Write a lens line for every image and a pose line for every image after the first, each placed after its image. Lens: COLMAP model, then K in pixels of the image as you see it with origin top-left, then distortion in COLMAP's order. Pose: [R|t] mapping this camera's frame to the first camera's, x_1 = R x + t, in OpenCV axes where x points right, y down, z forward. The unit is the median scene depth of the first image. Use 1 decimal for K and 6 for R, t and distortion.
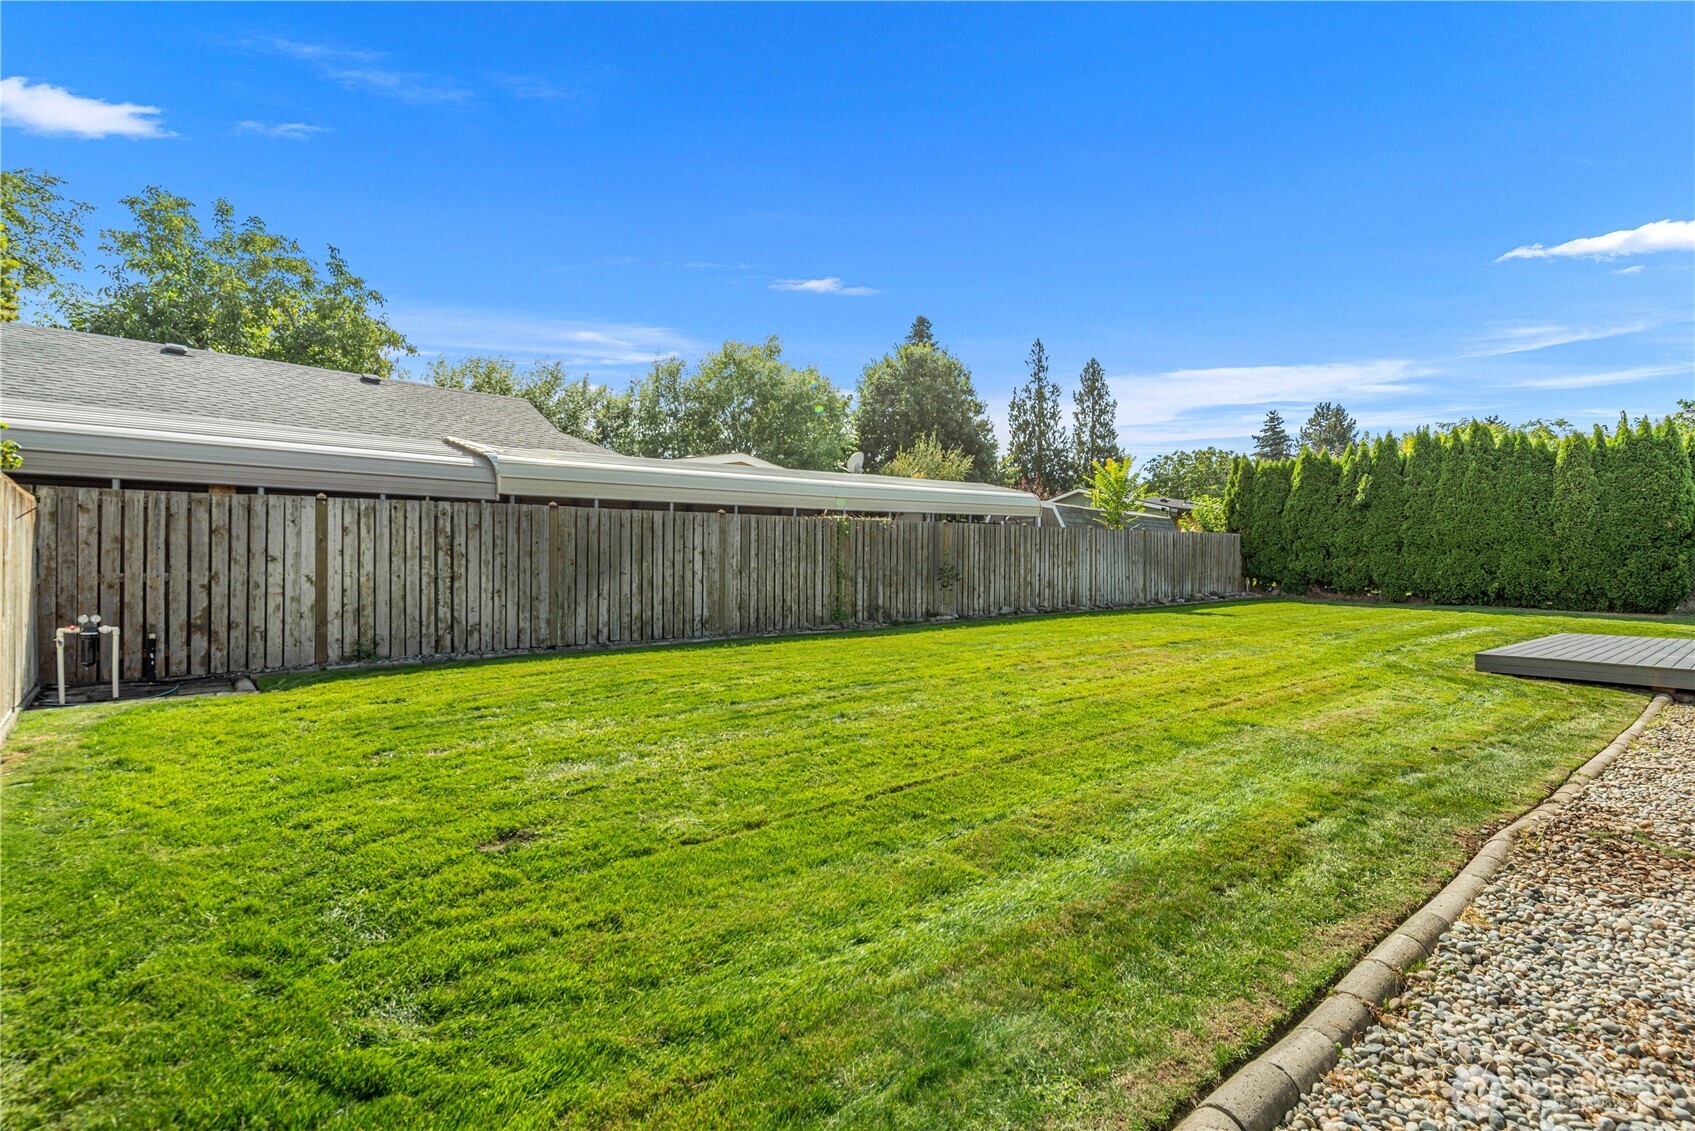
lens RADIAL K [[803.0, 0, 837.4], [0, 803.0, 568.5], [0, 0, 1]] dist [-0.001335, -0.004149]
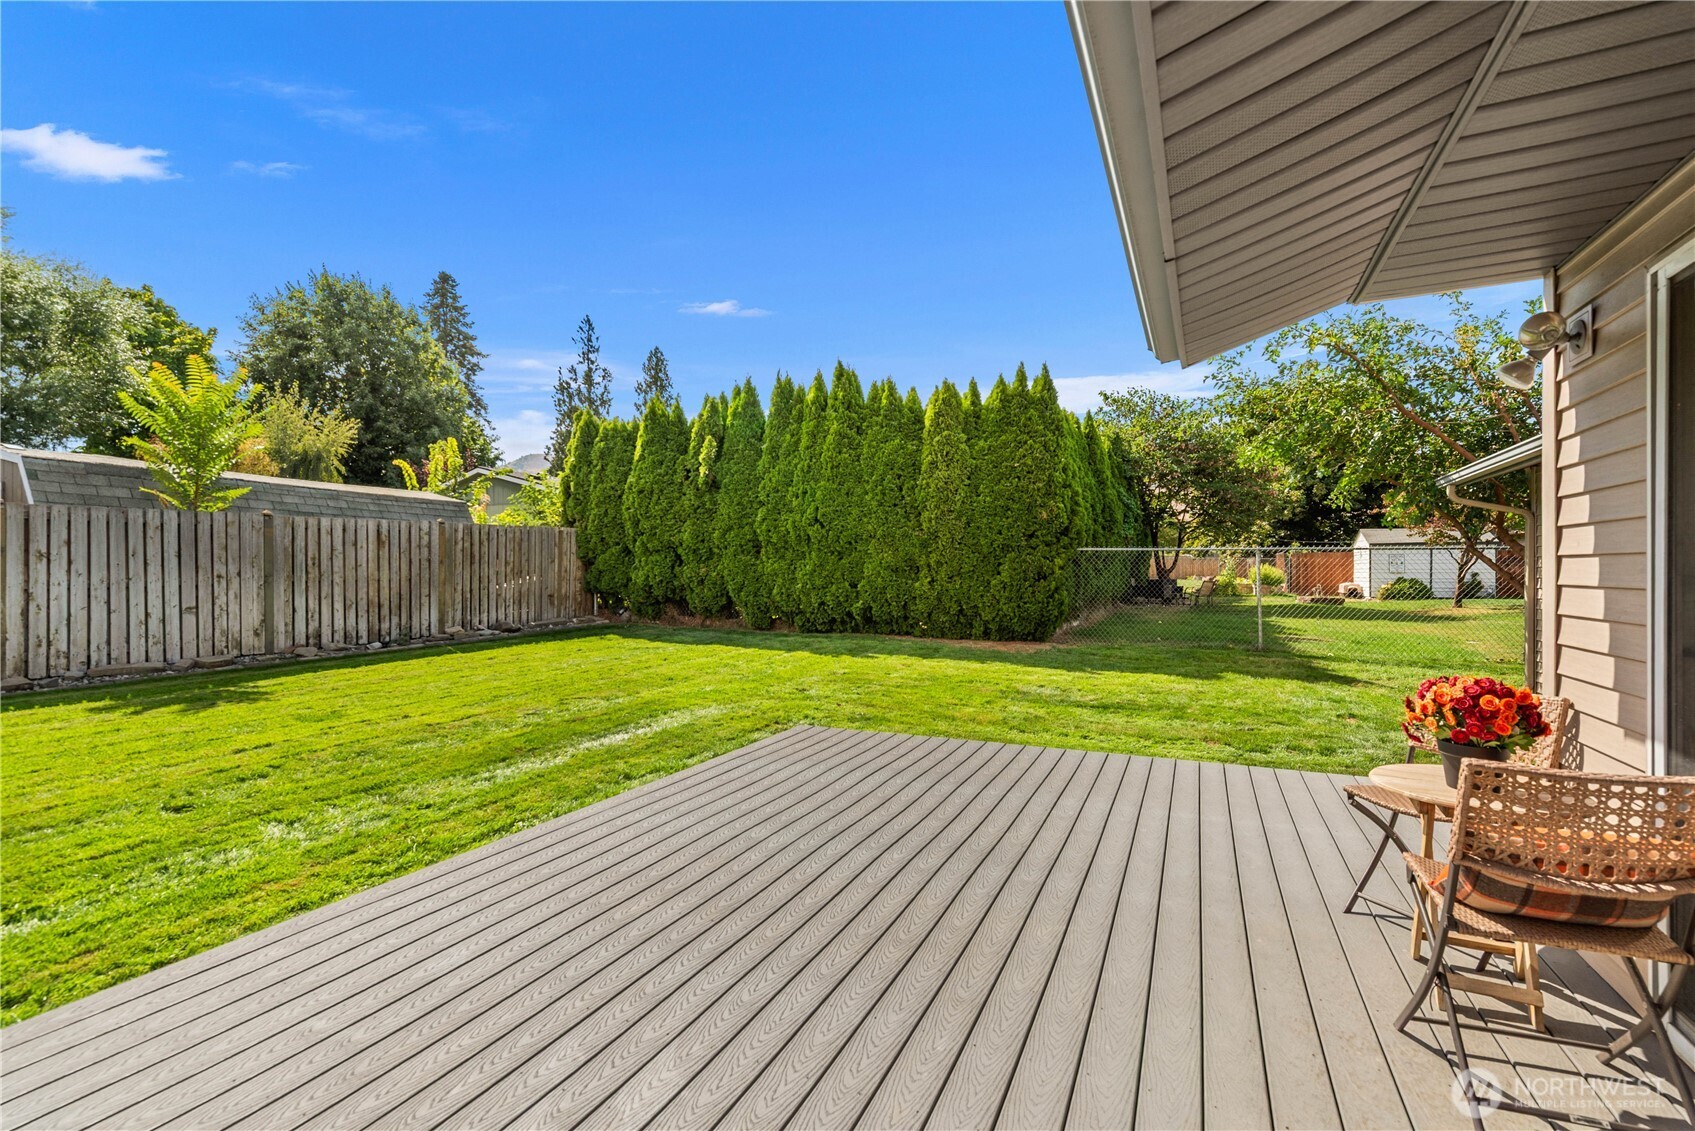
lens RADIAL K [[744.3, 0, 874.1], [0, 744.3, 563.8], [0, 0, 1]] dist [0.001532, 0.000116]
pose [[0.894778, -0.007605, 0.446446, 0.539359], [0.012209, 0.999898, -0.007437, -0.007915], [-0.446343, 0.012106, 0.894780, 0.422220]]
